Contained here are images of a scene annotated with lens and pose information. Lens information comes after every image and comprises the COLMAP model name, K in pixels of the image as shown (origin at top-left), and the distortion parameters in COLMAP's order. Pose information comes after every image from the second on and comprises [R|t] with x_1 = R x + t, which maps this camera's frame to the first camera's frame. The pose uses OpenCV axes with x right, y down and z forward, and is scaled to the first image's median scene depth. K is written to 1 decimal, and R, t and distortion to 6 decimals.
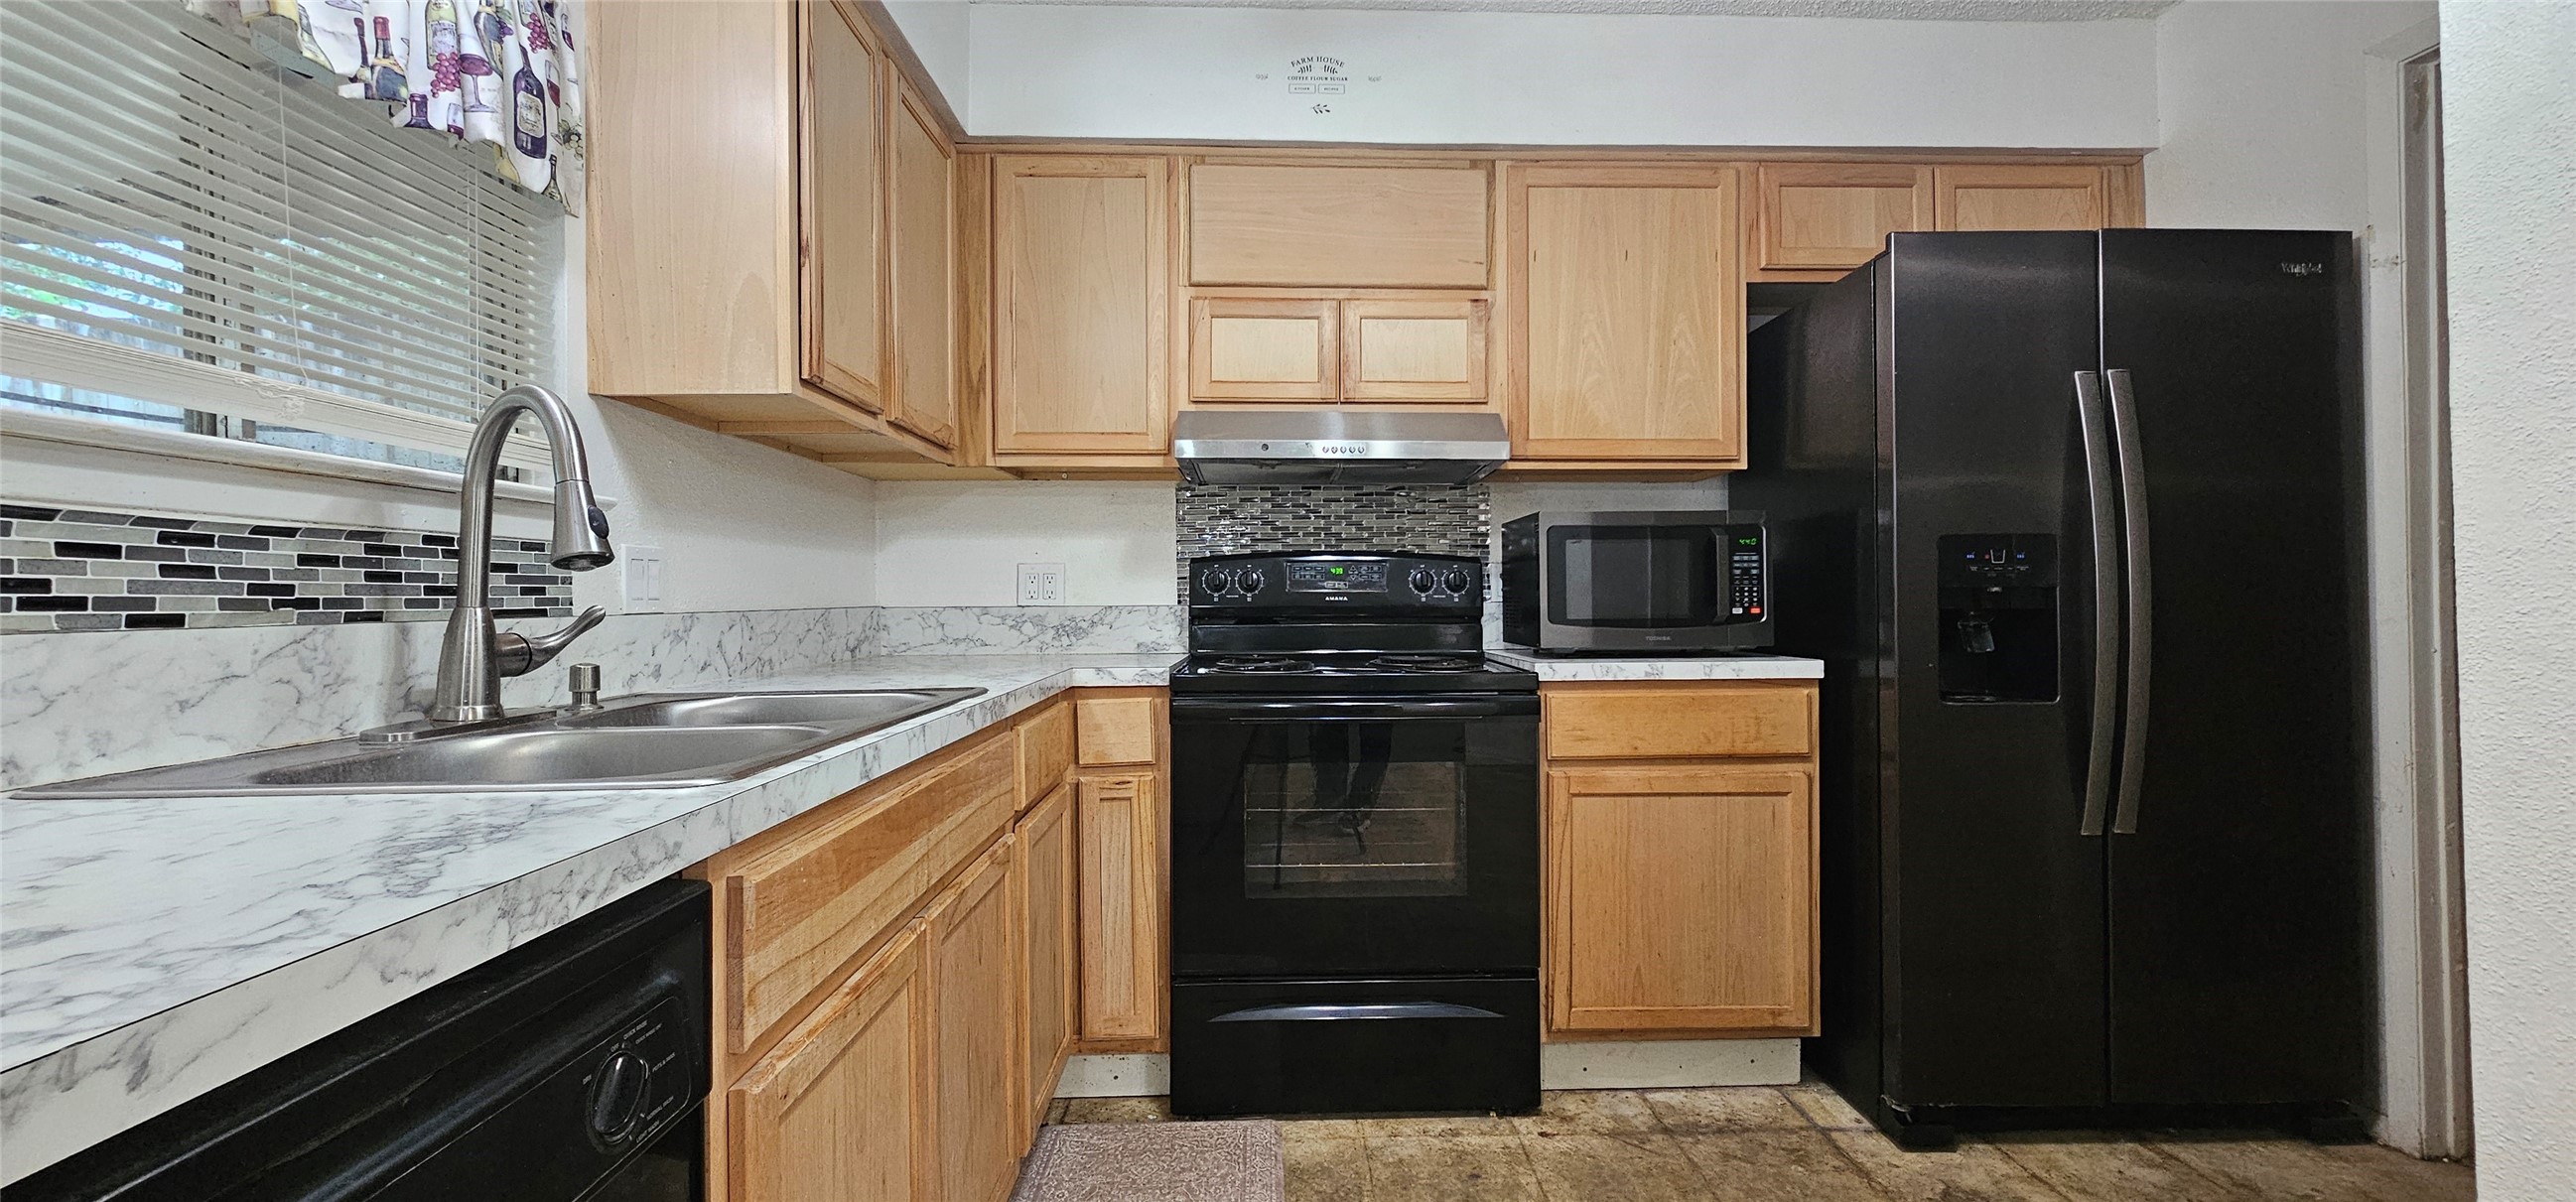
lens RADIAL K [[1054.4, 0, 1296.3], [0, 1054.4, 602.5], [0, 0, 1]] dist [0.000659, -0.000222]
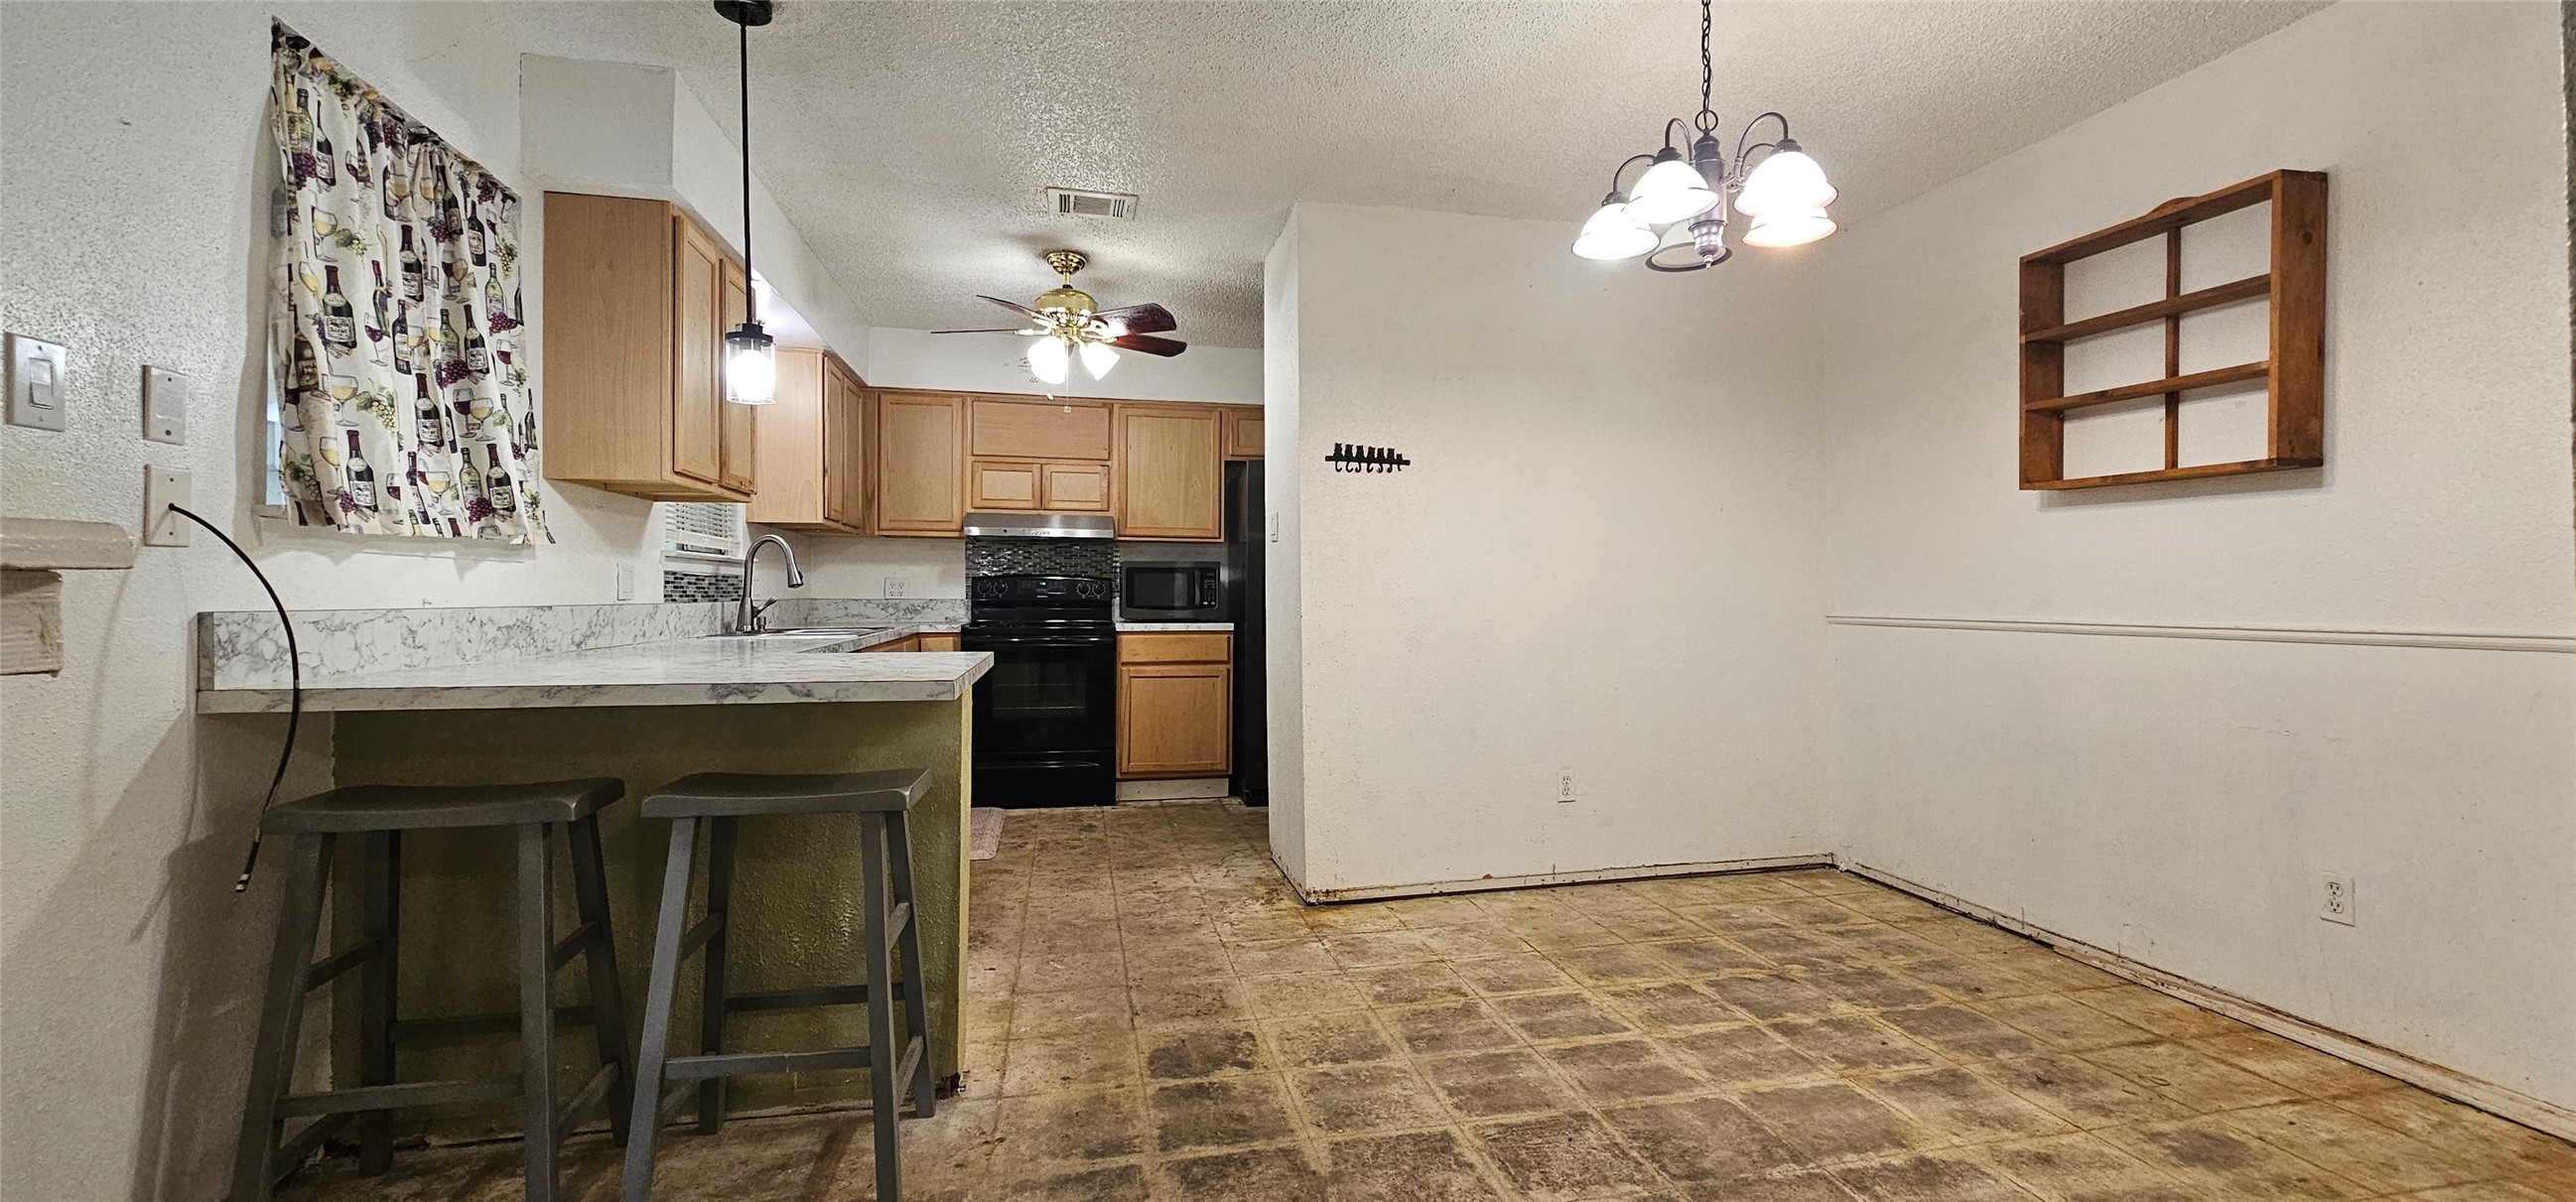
lens RADIAL K [[1054.4, 0, 1302.2], [0, 1054.4, 593.6], [0, 0, 1]] dist [0.000659, -0.000222]
pose [[0.981985, 0.009116, 0.188739, 0.179365], [-0.007981, 0.999945, -0.006772, 0.000215], [-0.188790, 0.005144, 0.982004, -1.427551]]
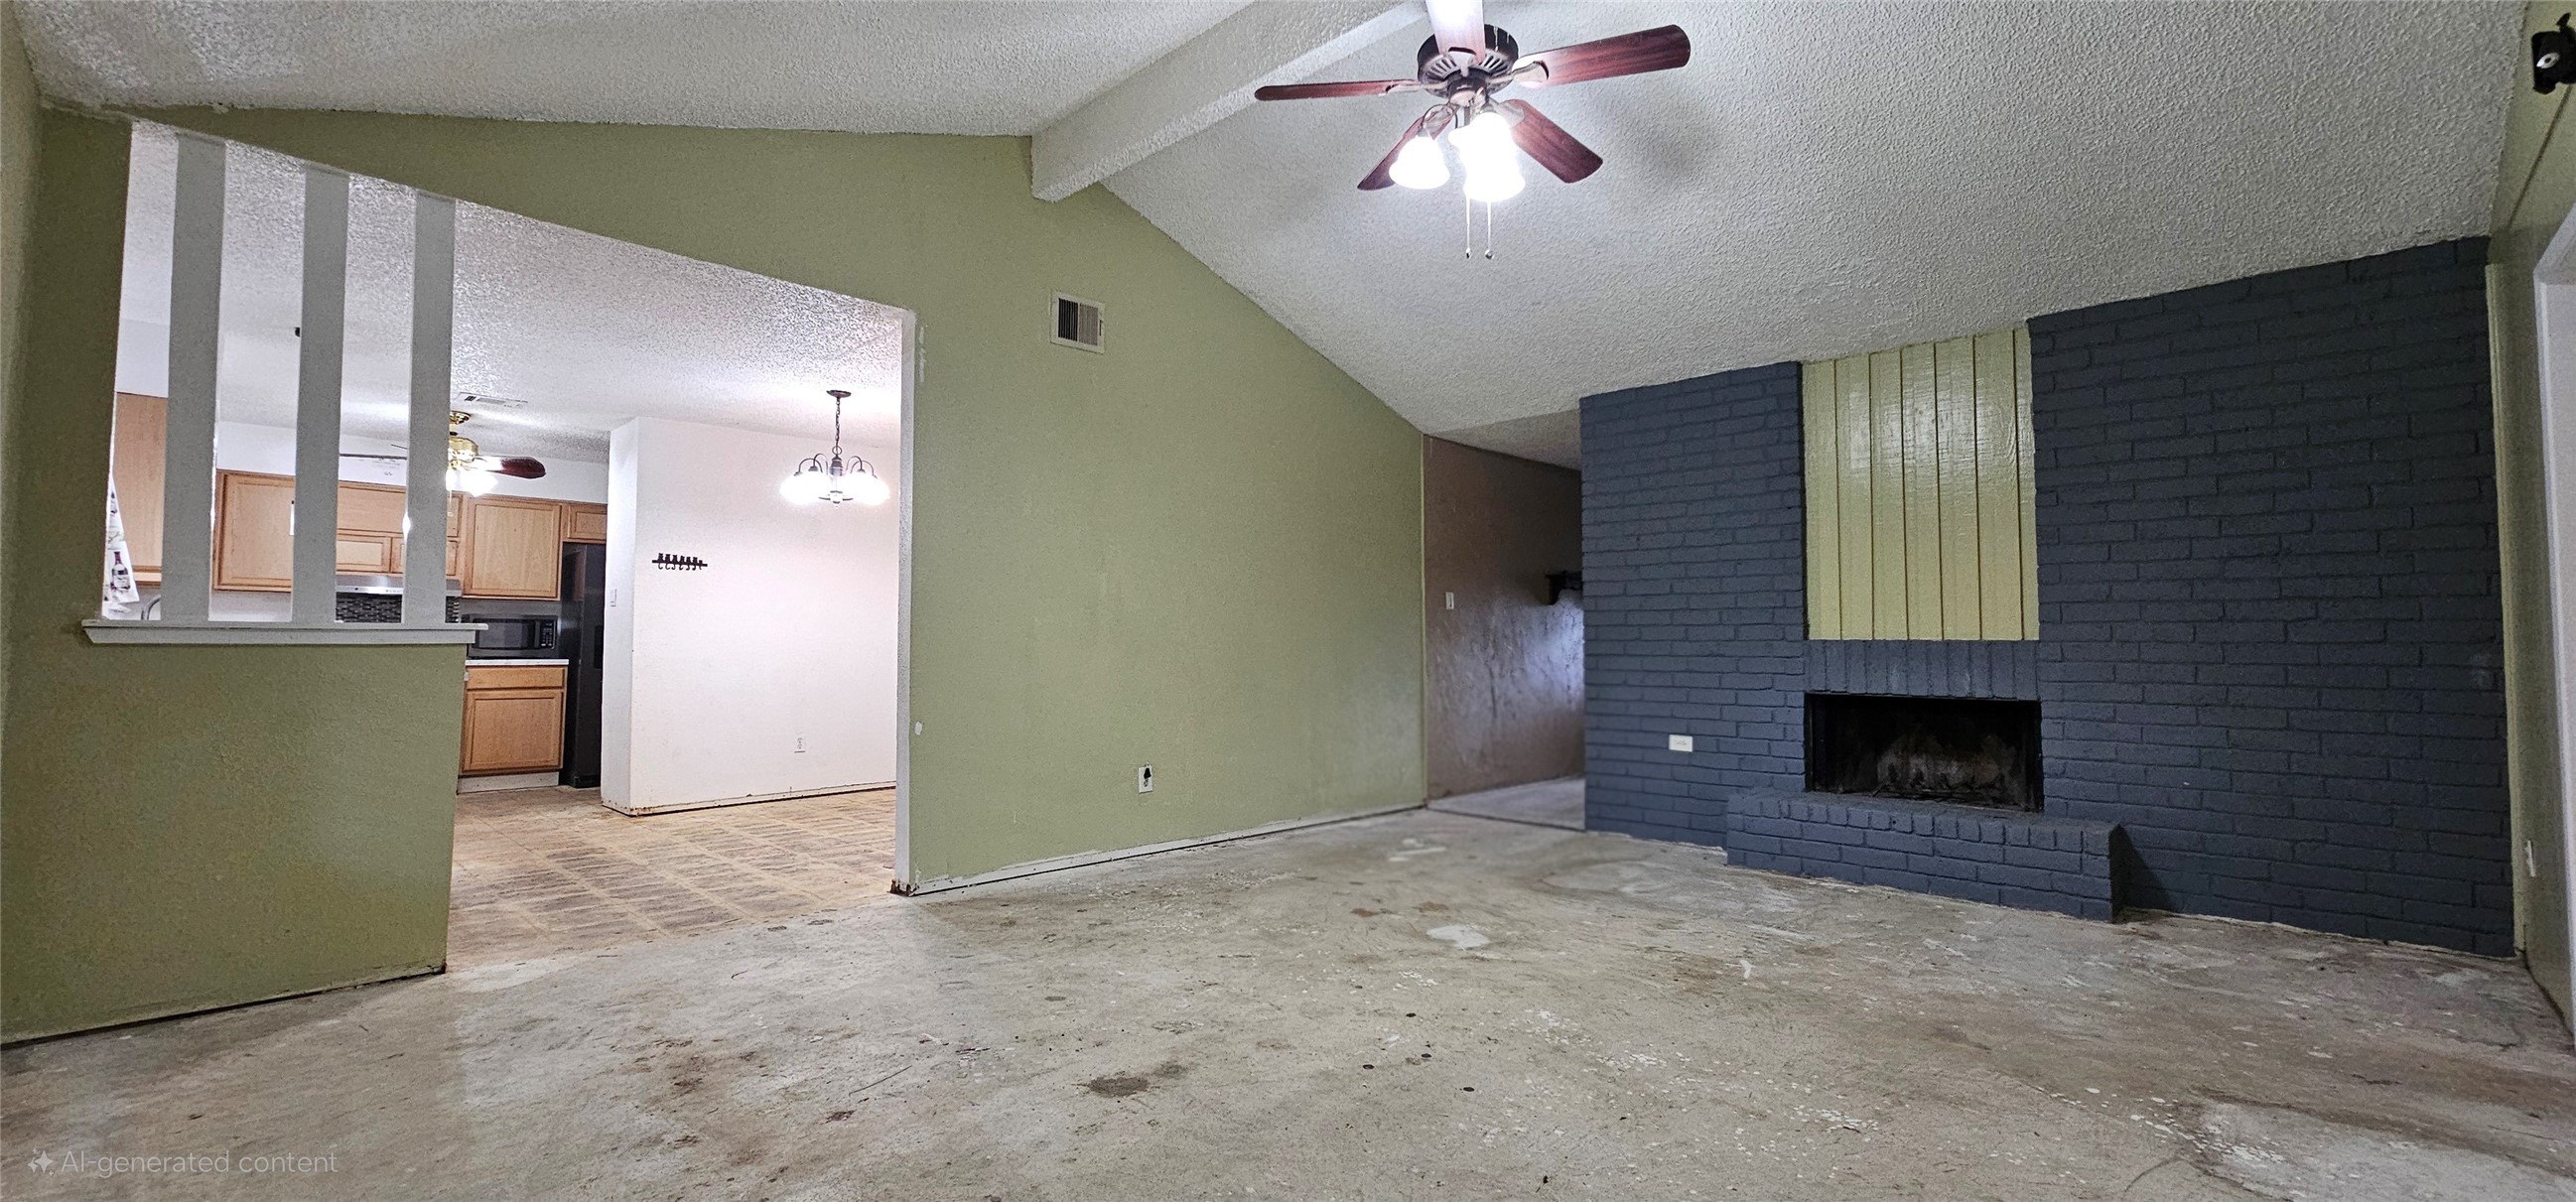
lens RADIAL K [[1054.4, 0, 1303.0], [0, 1054.4, 597.5], [0, 0, 1]] dist [0.000659, -0.000222]
pose [[0.713880, 0.044640, 0.698844, -0.209582], [-0.007930, 0.998417, -0.055676, 0.023148], [-0.700223, 0.034204, 0.713104, -3.089436]]
